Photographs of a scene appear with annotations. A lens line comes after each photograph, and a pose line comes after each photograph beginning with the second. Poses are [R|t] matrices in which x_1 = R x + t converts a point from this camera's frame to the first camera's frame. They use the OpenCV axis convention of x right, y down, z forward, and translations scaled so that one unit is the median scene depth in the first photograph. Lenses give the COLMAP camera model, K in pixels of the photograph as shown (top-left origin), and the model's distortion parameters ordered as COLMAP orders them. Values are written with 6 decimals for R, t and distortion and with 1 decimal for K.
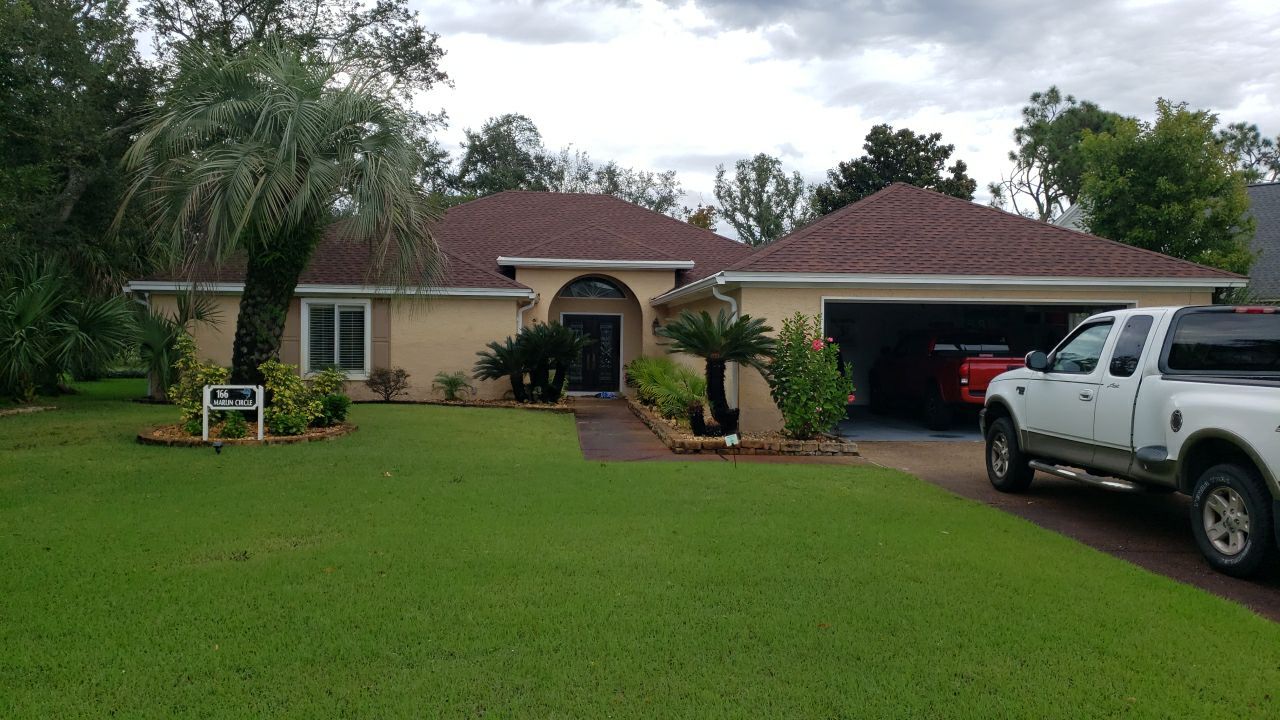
lens RADIAL K [[1008.9, 0, 643.5], [0, 1008.9, 361.2], [0, 0, 1]] dist [0.024230, 0.047175]
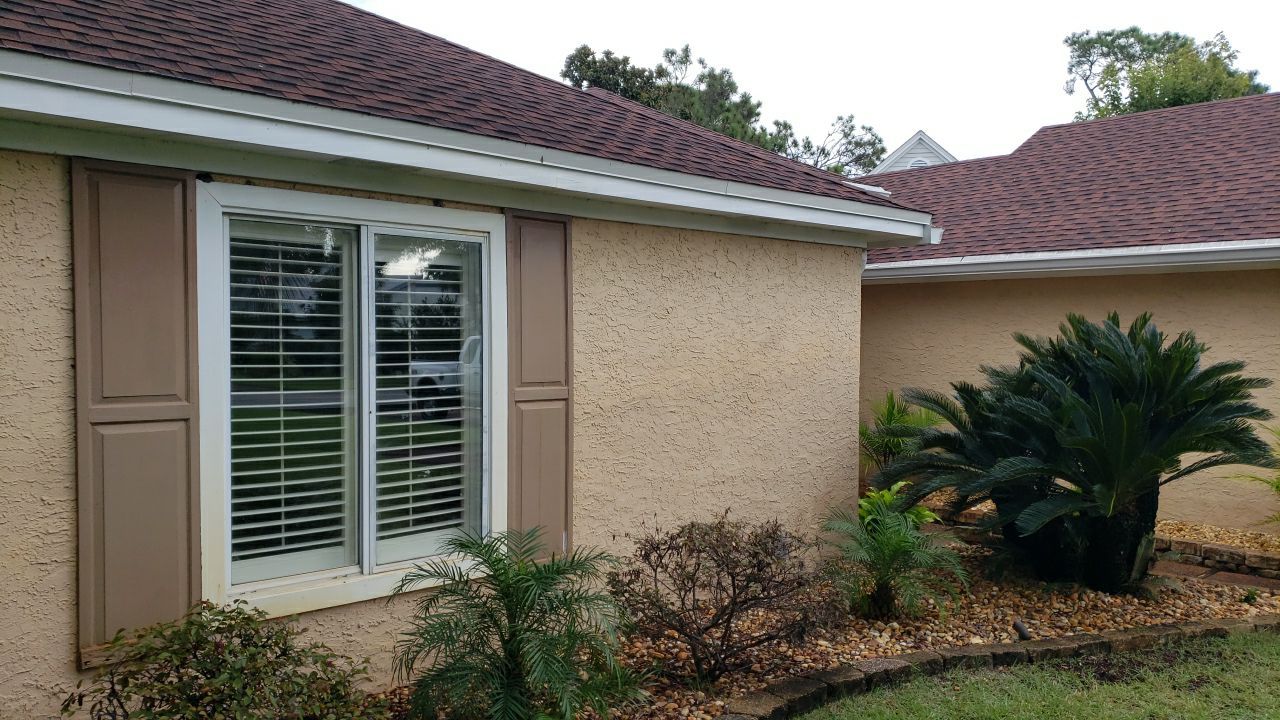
lens RADIAL K [[1008.9, 0, 639.2], [0, 1008.9, 364.0], [0, 0, 1]] dist [0.024230, 0.047175]
pose [[0.765969, -0.027917, 0.642271, -0.330905], [0.024982, 0.999595, 0.013656, -0.025712], [-0.642392, 0.005585, 0.766356, 0.681741]]
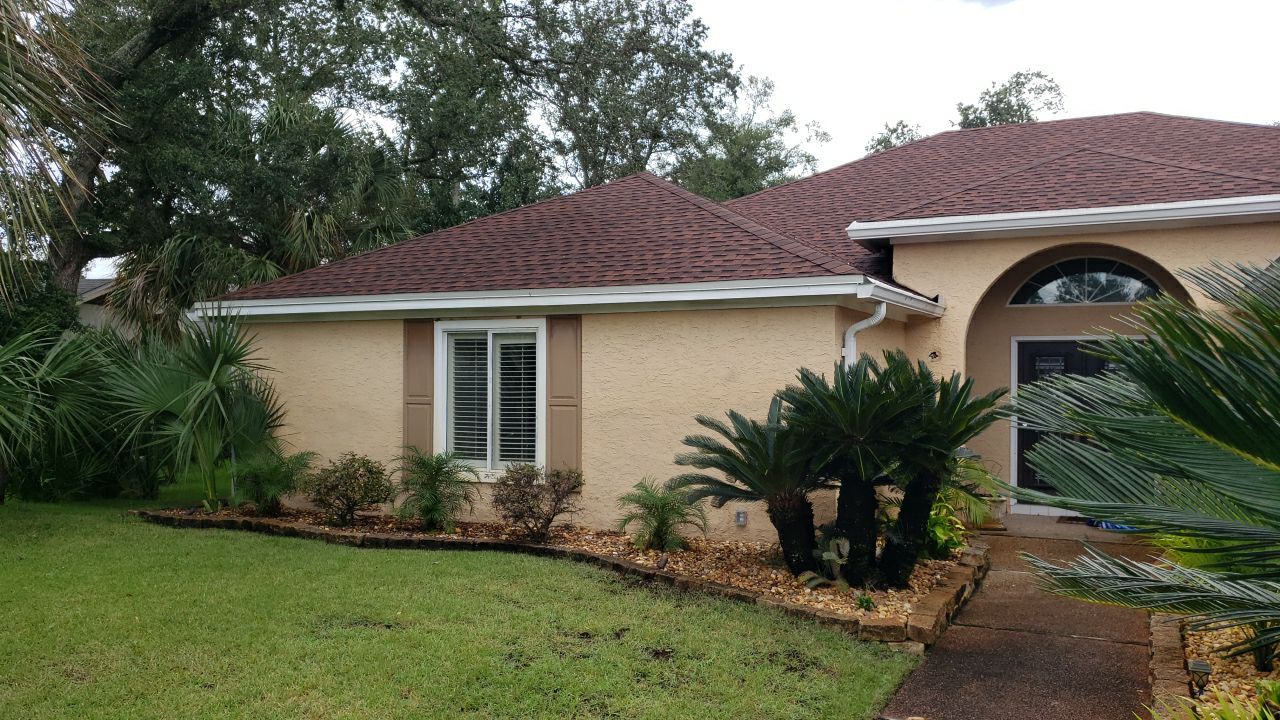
lens RADIAL K [[1008.9, 0, 643.2], [0, 1008.9, 358.7], [0, 0, 1]] dist [0.024230, 0.047175]
pose [[0.856172, -0.022561, -0.516198, 0.016353], [0.000552, 0.999086, -0.042750, -0.017969], [0.516690, 0.036316, 0.855402, 0.515386]]
